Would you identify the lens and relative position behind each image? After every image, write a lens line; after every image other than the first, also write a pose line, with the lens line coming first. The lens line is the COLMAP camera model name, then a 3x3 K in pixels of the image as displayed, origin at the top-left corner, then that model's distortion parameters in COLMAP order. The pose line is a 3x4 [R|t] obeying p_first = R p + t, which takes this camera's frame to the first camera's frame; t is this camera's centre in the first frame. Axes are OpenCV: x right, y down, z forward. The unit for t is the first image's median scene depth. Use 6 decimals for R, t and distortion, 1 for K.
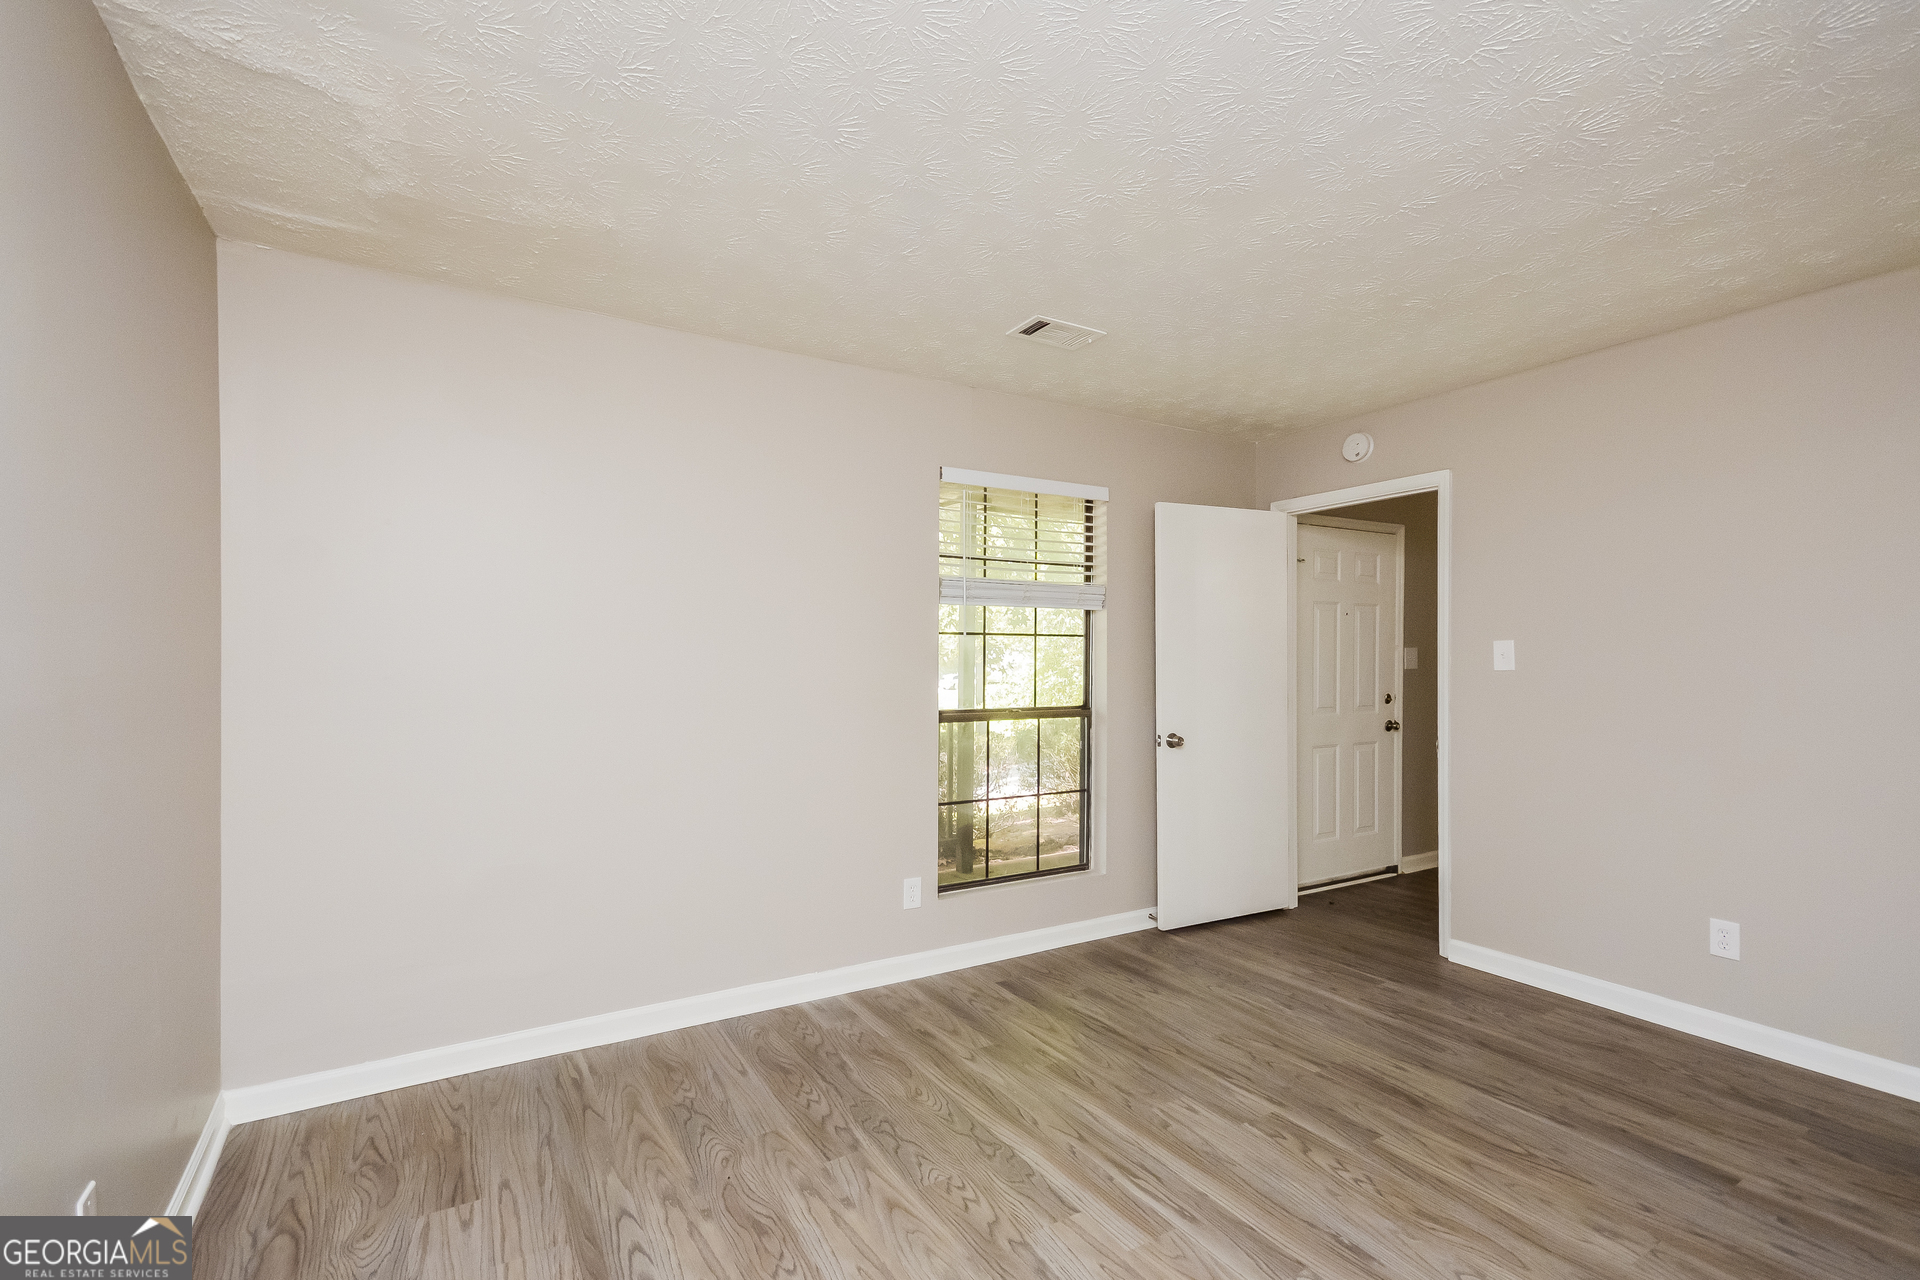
lens RADIAL K [[853.3, 0, 951.0], [0, 853.3, 653.2], [0, 0, 1]] dist [0.025104, -0.004864]
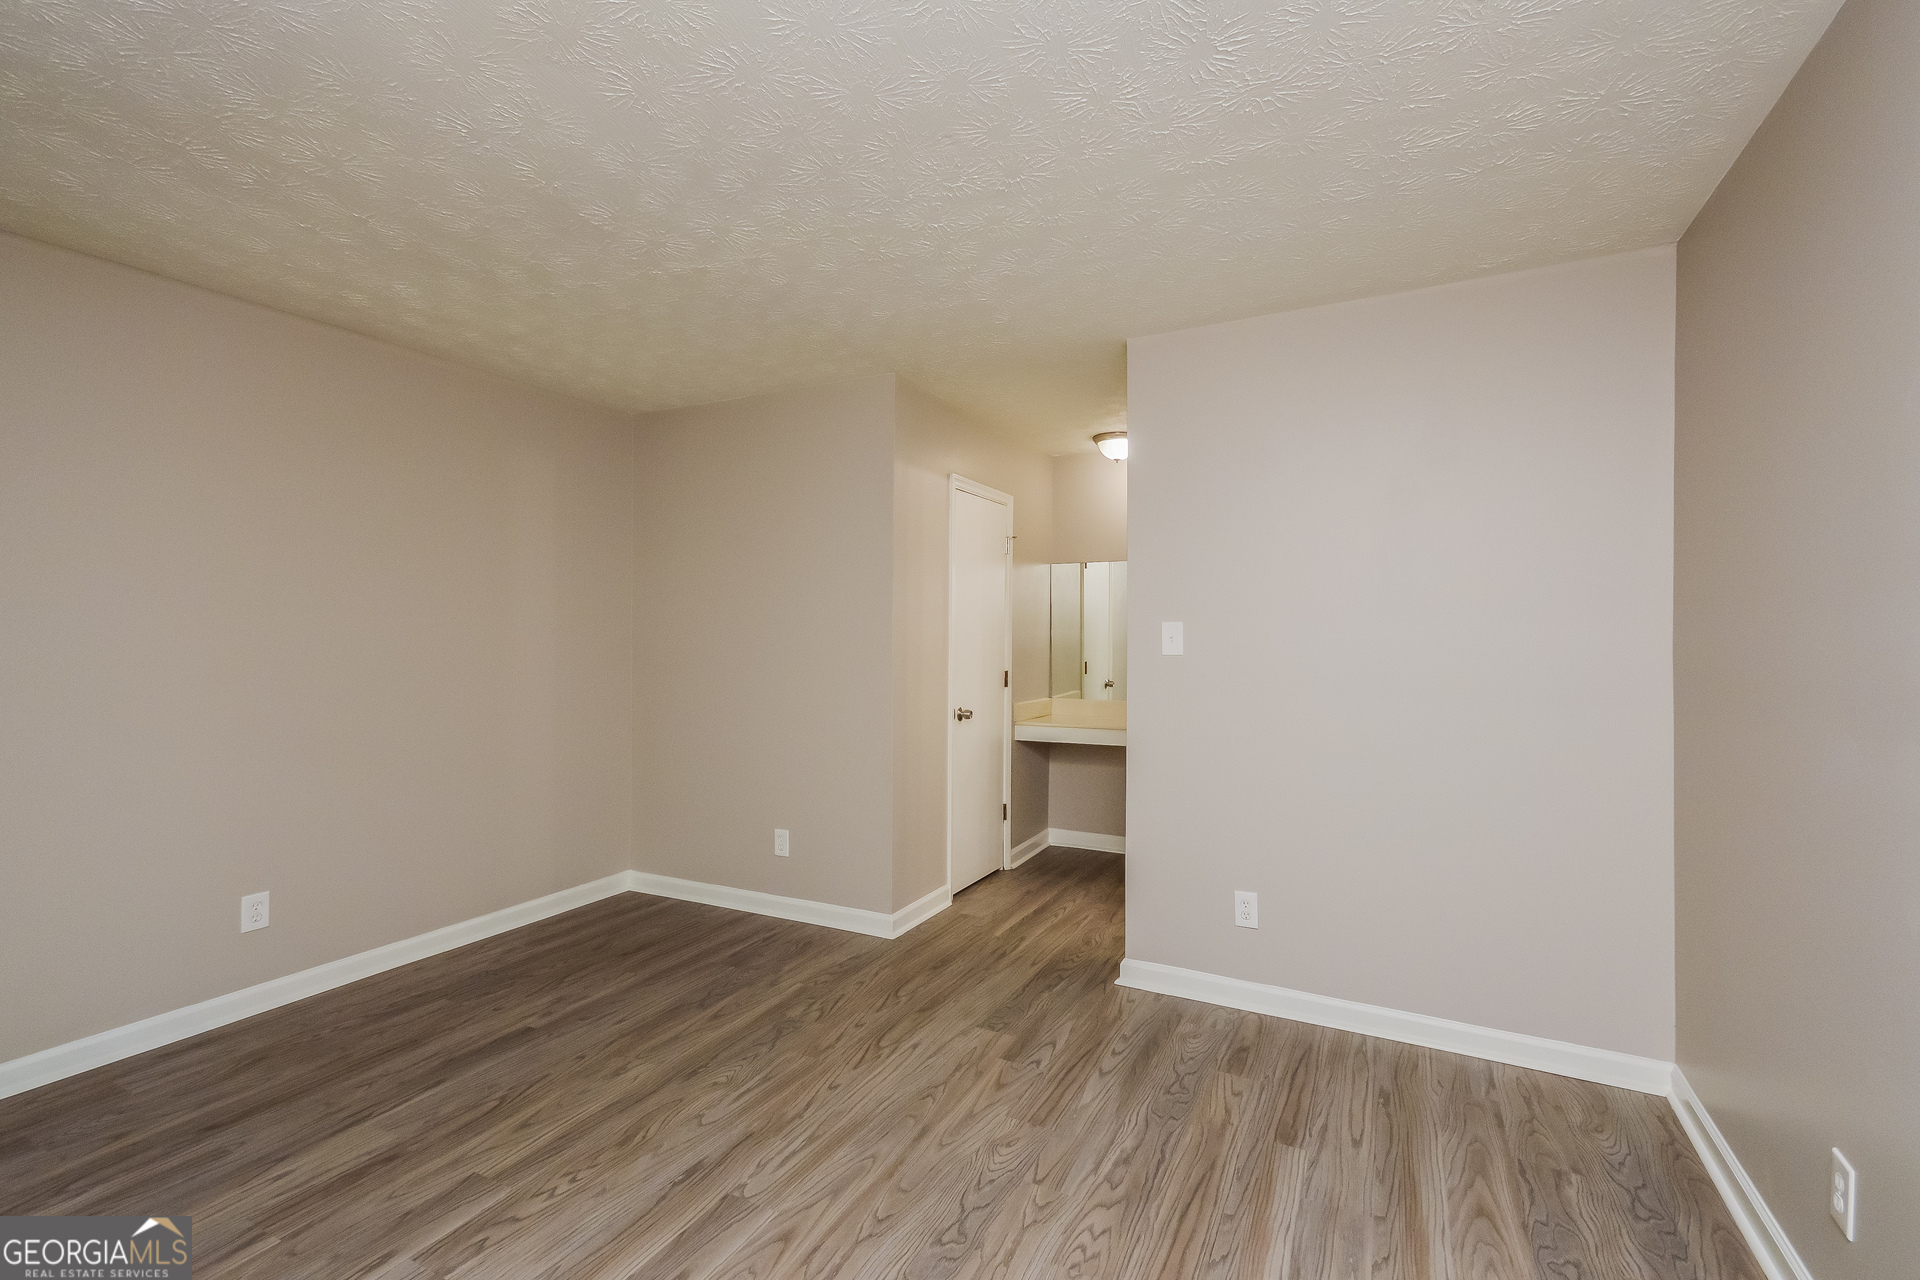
lens RADIAL K [[853.3, 0, 950.4], [0, 853.3, 638.2], [0, 0, 1]] dist [0.025104, -0.004864]
pose [[-0.542473, -0.003102, 0.840067, -0.529989], [-0.013083, 0.999903, -0.004757, -0.008026], [-0.839971, -0.013571, -0.542461, 1.063537]]
